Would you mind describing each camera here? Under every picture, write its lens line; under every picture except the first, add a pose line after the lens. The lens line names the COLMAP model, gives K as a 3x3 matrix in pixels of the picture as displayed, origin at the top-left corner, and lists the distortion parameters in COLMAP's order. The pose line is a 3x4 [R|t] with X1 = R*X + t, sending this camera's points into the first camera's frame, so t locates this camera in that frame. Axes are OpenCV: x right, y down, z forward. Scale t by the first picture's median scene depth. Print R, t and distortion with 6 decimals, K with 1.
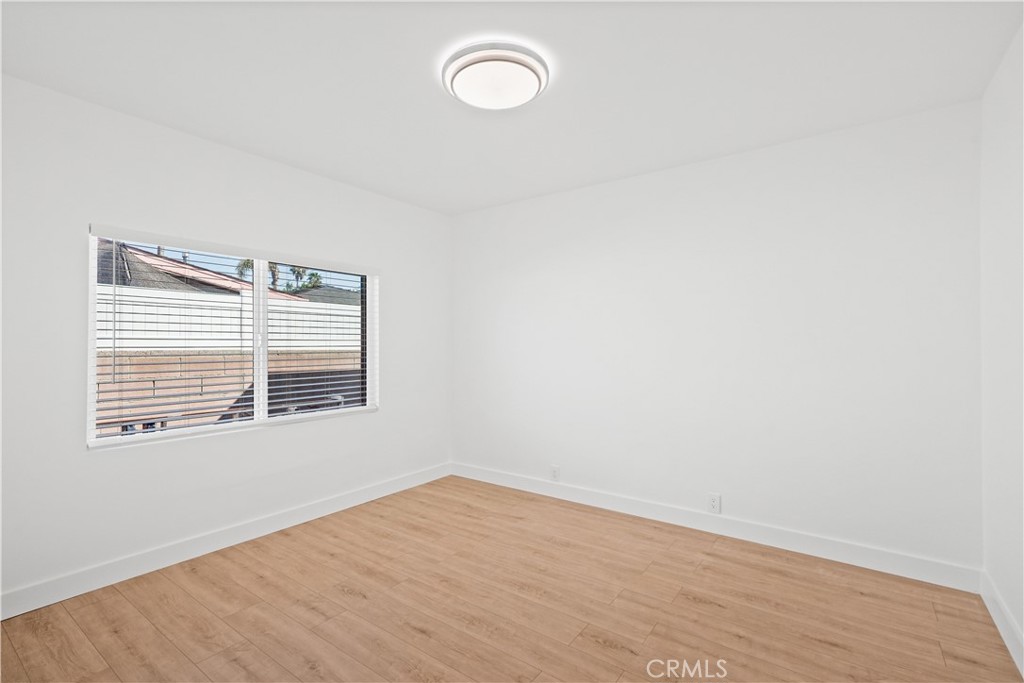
lens RADIAL K [[472.6, 0, 513.7], [0, 472.6, 340.4], [0, 0, 1]] dist [0.002120, 0.000560]
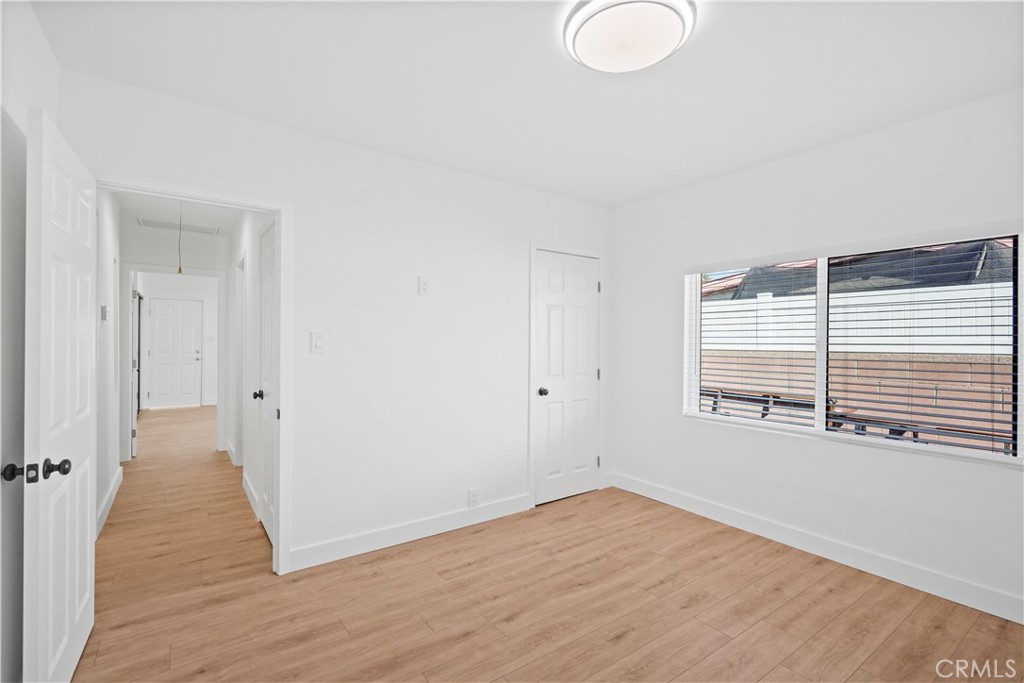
lens RADIAL K [[472.6, 0, 514.7], [0, 472.6, 342.4], [0, 0, 1]] dist [0.002120, 0.000560]
pose [[-0.311275, -0.000453, -0.950320, 0.637185], [-0.006500, 0.999978, 0.001652, -0.004393], [0.950298, 0.006691, -0.311271, 0.851094]]
